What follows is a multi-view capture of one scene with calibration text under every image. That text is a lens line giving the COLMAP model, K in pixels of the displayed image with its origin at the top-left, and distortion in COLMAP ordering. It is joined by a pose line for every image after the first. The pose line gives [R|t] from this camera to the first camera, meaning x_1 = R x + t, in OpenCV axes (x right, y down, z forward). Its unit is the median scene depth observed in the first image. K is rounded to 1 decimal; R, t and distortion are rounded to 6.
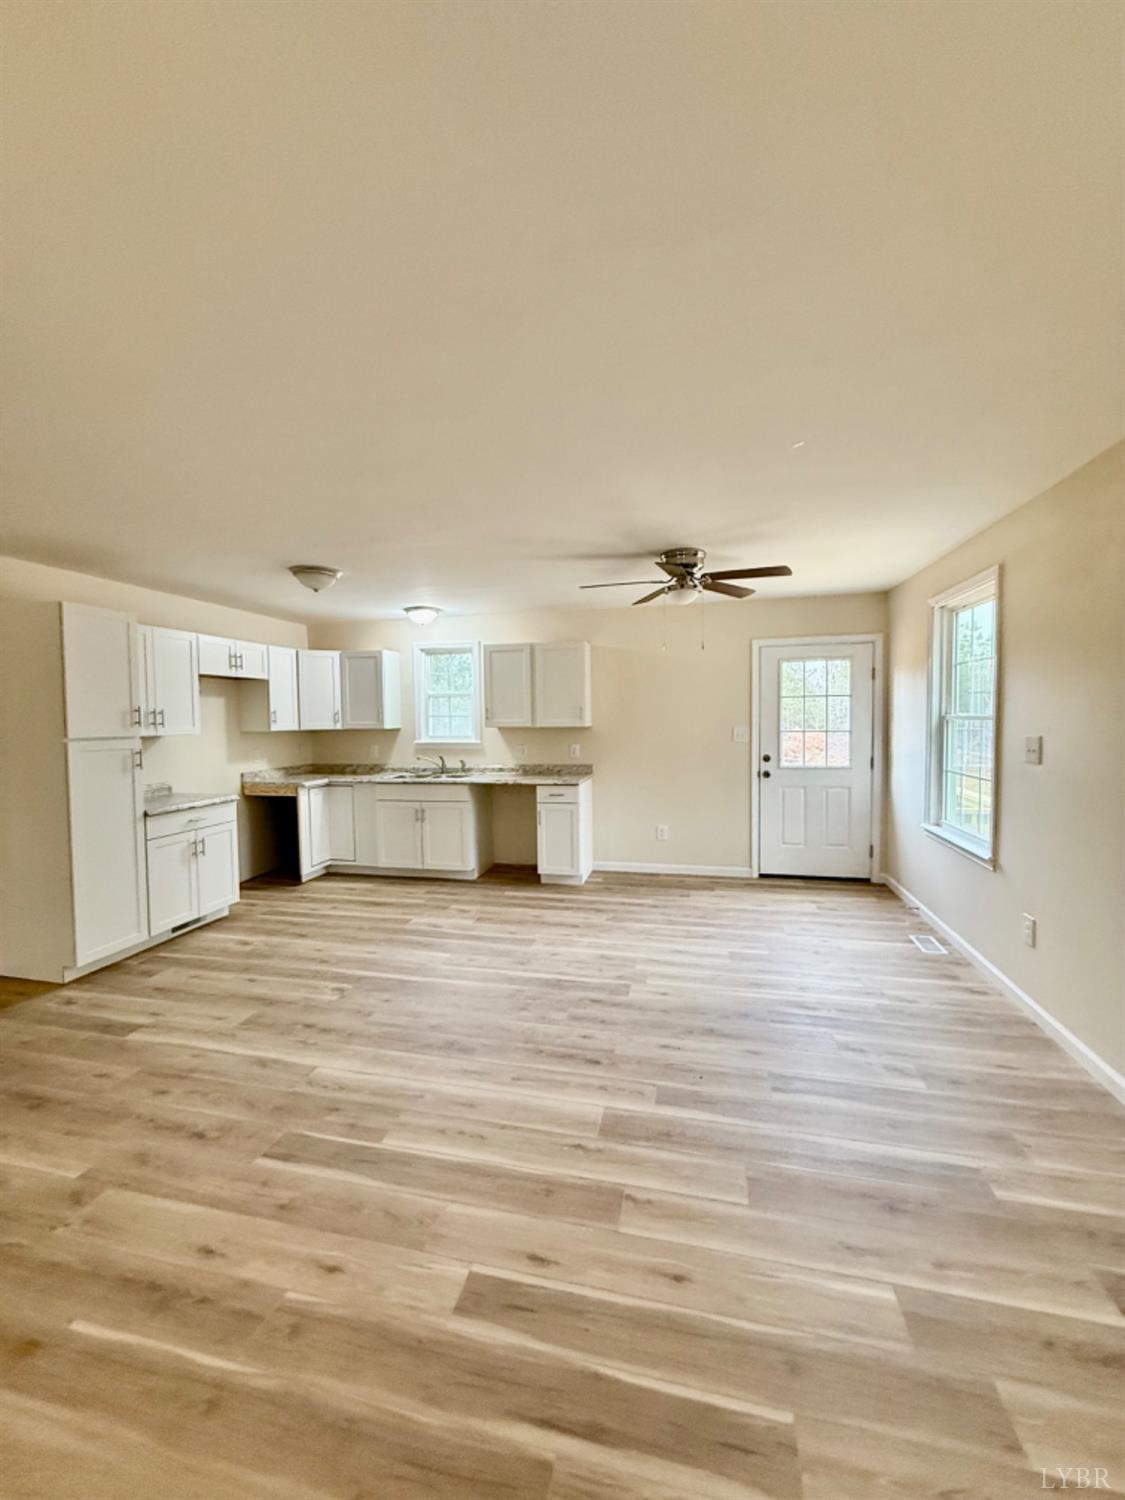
lens RADIAL K [[595.9, 0, 561.5], [0, 595.9, 746.8], [0, 0, 1]] dist [-0.000710, 0.000049]
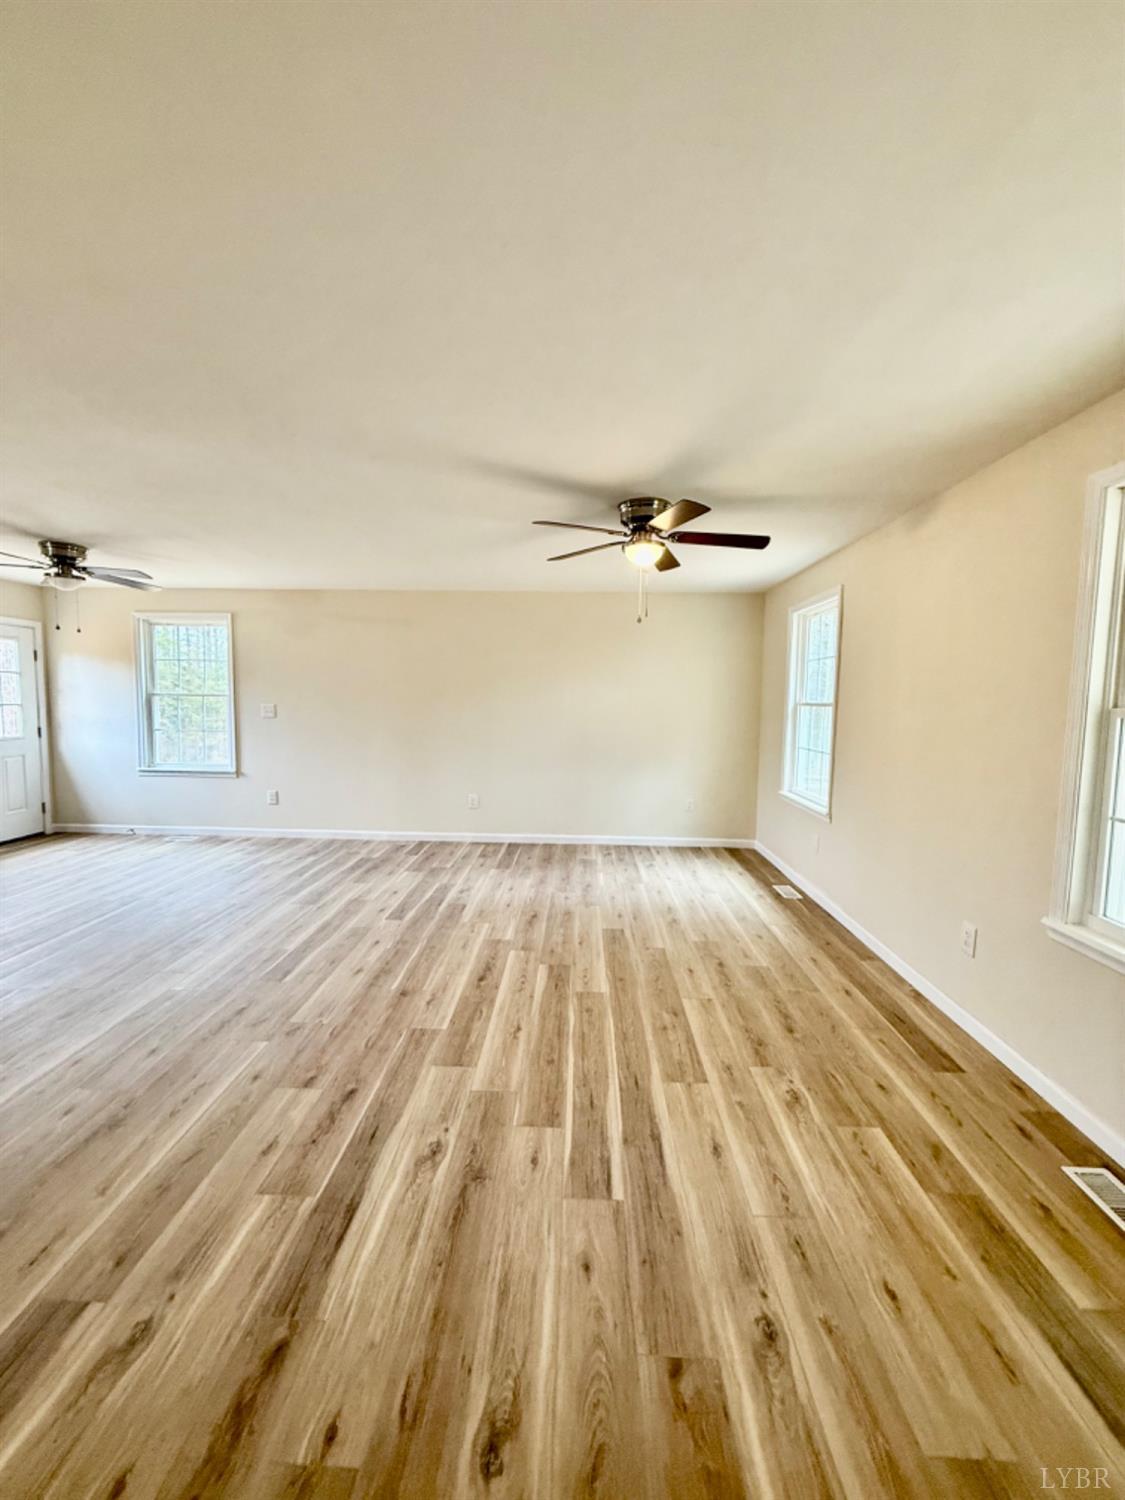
lens RADIAL K [[595.9, 0, 561.5], [0, 595.9, 746.8], [0, 0, 1]] dist [-0.000710, 0.000049]
pose [[-0.199180, -0.067134, 0.977661, -1.135371], [0.036908, 0.996429, 0.075942, 0.006563], [-0.979268, 0.051210, -0.195991, 0.314069]]
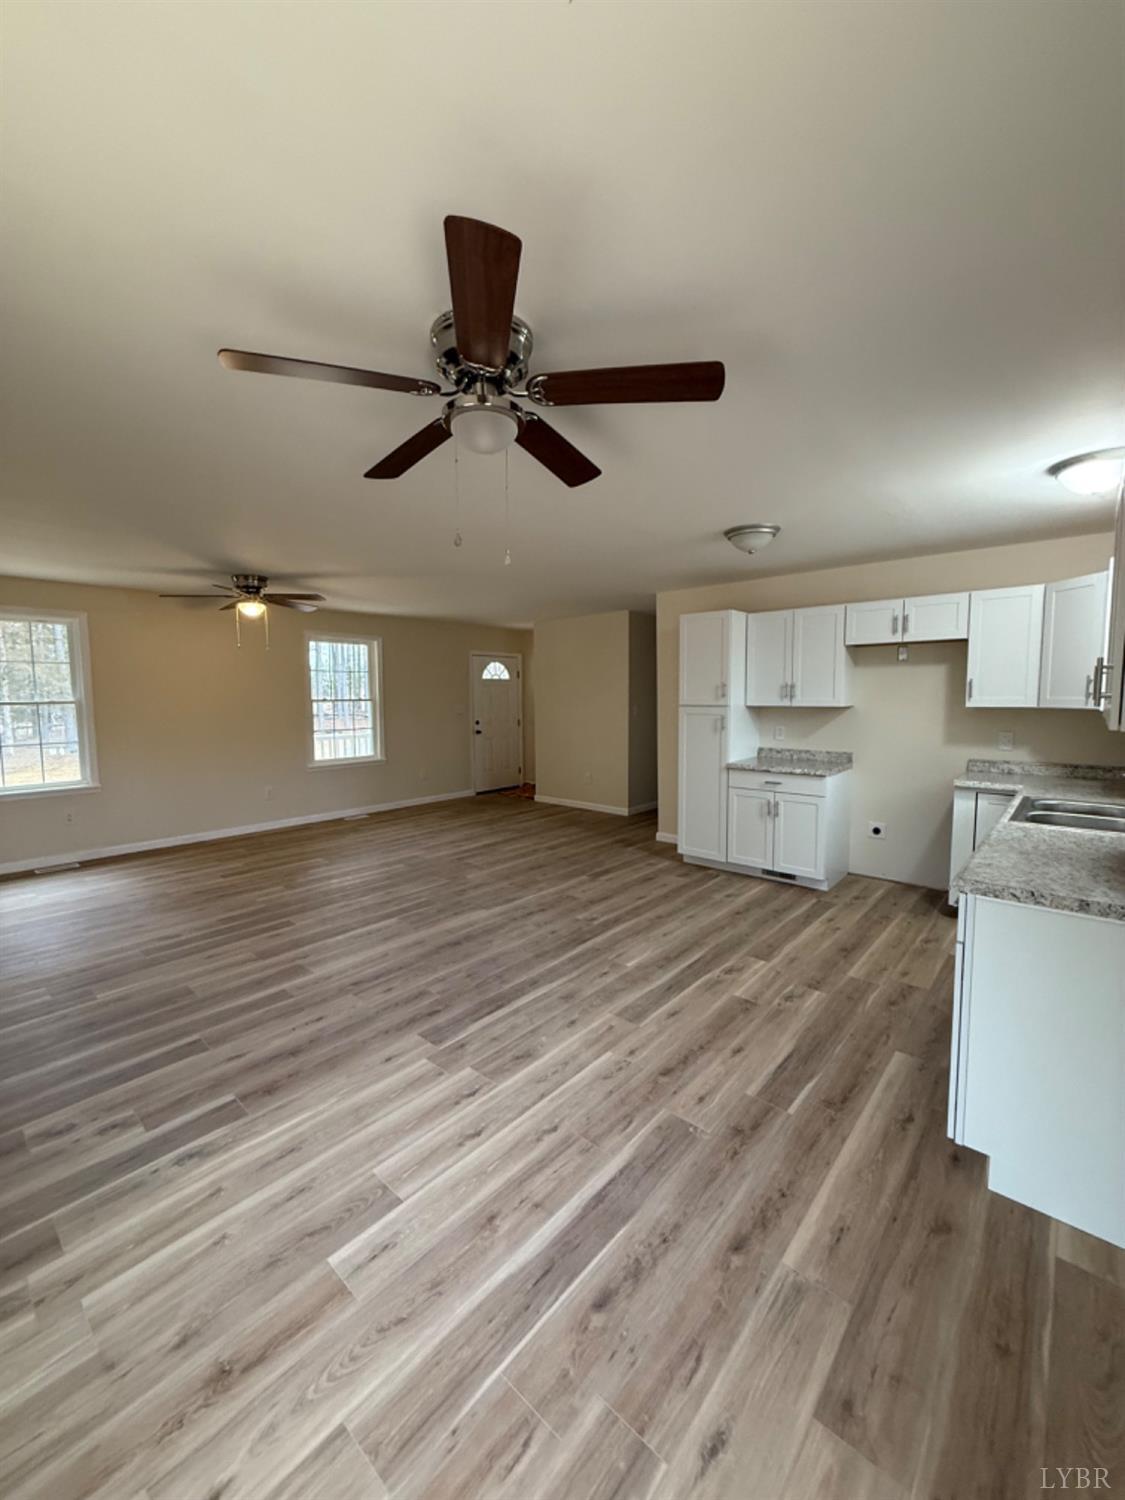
lens RADIAL K [[595.9, 0, 561.5], [0, 595.9, 746.8], [0, 0, 1]] dist [-0.000710, 0.000049]
pose [[-0.468178, 0.094088, -0.878611, 0.602037], [-0.034840, 0.991576, 0.124750, -0.077097], [0.882947, 0.089016, -0.460956, 1.293036]]
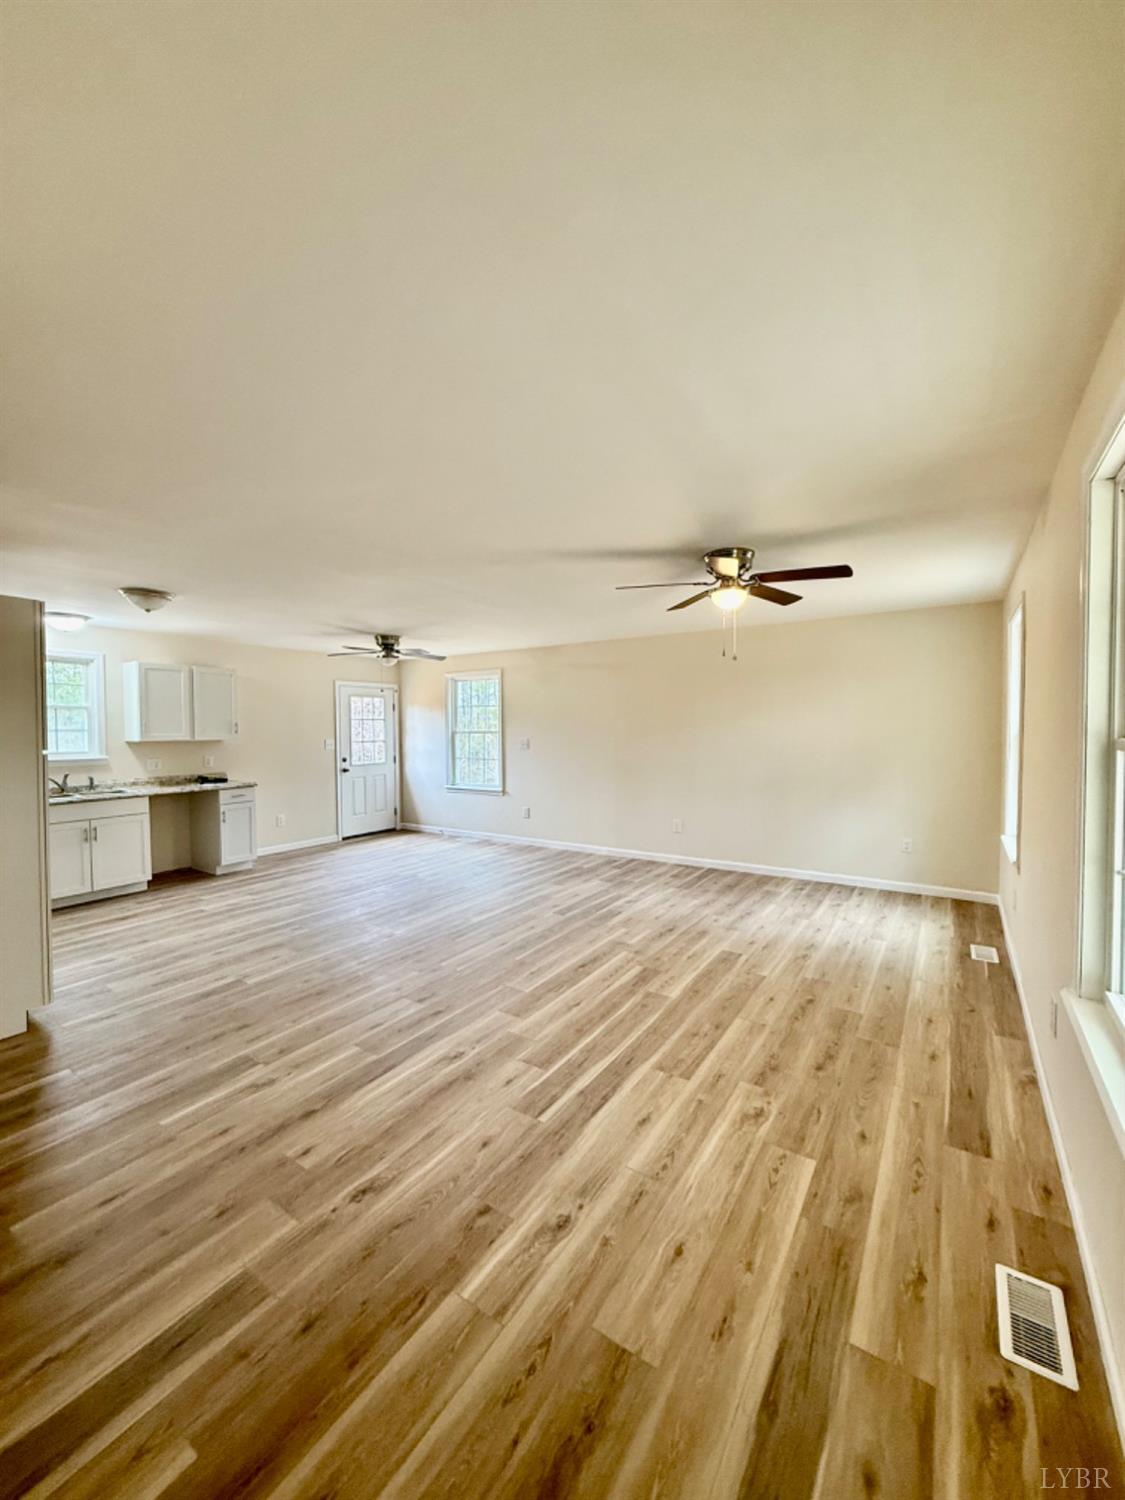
lens RADIAL K [[595.9, 0, 561.5], [0, 595.9, 746.8], [0, 0, 1]] dist [-0.000710, 0.000049]
pose [[0.341695, -0.019026, 0.939618, -1.269181], [0.050089, 0.998743, 0.002008, 0.015992], [-0.938475, 0.046378, 0.342218, -0.051213]]
